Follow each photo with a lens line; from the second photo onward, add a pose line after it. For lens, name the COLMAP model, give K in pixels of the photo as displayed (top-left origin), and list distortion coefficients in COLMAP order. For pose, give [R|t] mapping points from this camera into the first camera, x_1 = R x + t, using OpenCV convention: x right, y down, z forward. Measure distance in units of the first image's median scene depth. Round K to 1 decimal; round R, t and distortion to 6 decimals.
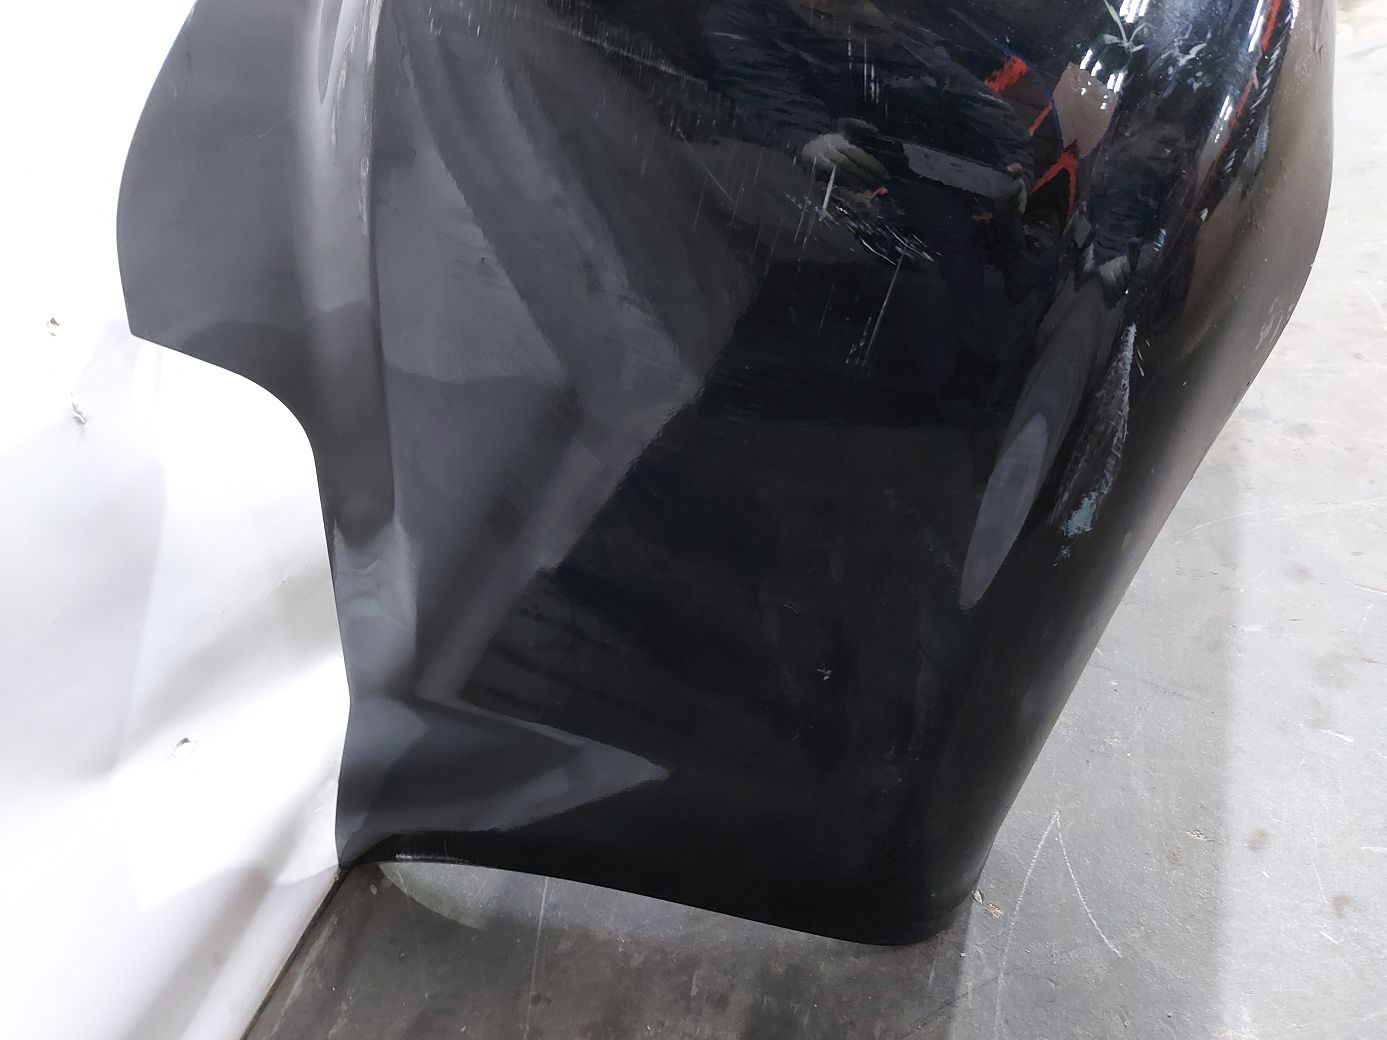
lens RADIAL K [[998.1, 0, 691.5], [0, 998.1, 523.8], [0, 0, 1]] dist [-0.003297, -0.024223]
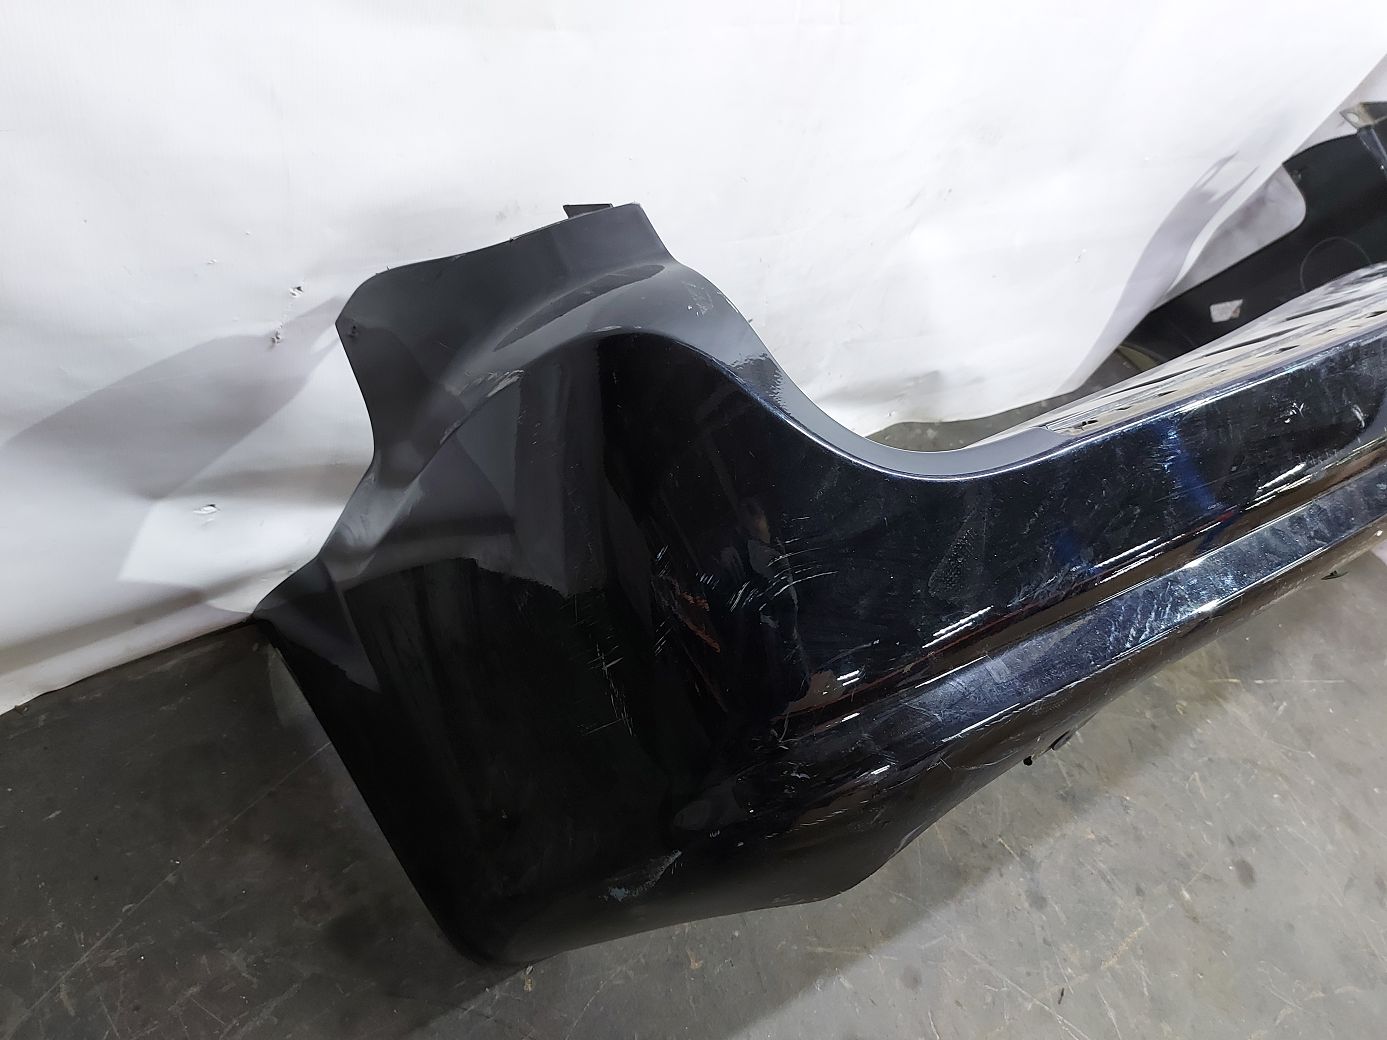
lens RADIAL K [[998.1, 0, 697.5], [0, 998.1, 518.4], [0, 0, 1]] dist [-0.003297, -0.024223]
pose [[0.711246, 0.700651, -0.056718, 0.082344], [-0.688006, 0.710408, 0.148217, -0.428988], [0.144141, -0.066396, 0.987327, -0.305059]]
